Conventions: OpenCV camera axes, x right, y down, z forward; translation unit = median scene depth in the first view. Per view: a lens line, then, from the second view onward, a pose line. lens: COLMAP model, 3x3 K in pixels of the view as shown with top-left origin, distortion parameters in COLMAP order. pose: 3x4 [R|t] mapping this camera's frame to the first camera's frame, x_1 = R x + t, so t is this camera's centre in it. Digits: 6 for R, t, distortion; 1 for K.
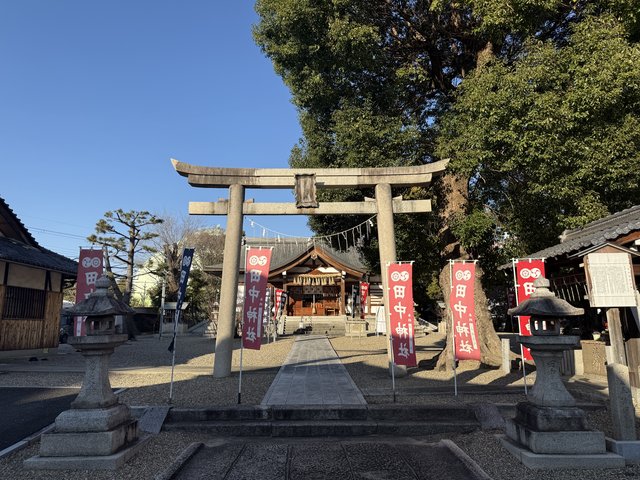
lens RADIAL K [[457.0, 0, 320.0], [0, 457.0, 240.0], [0, 0, 1]] dist [0.000050, -0.003364]
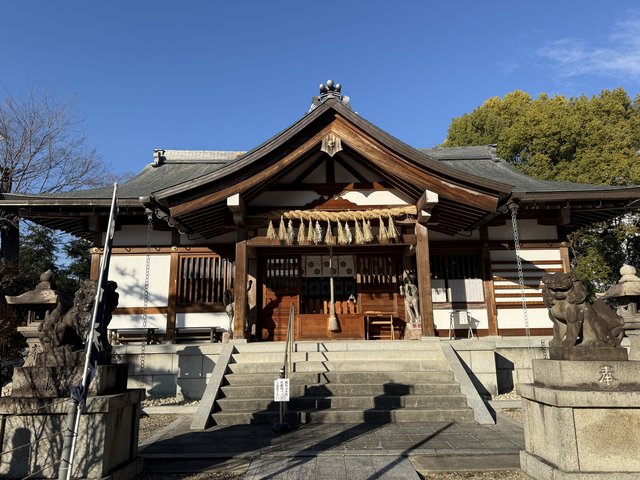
lens RADIAL K [[457.0, 0, 320.0], [0, 457.0, 240.0], [0, 0, 1]] dist [0.000050, -0.003364]
pose [[0.999505, -0.014405, -0.027978, -0.012519], [0.013774, 0.999649, -0.022613, 0.102625], [0.028294, 0.022217, 0.999353, 0.676538]]
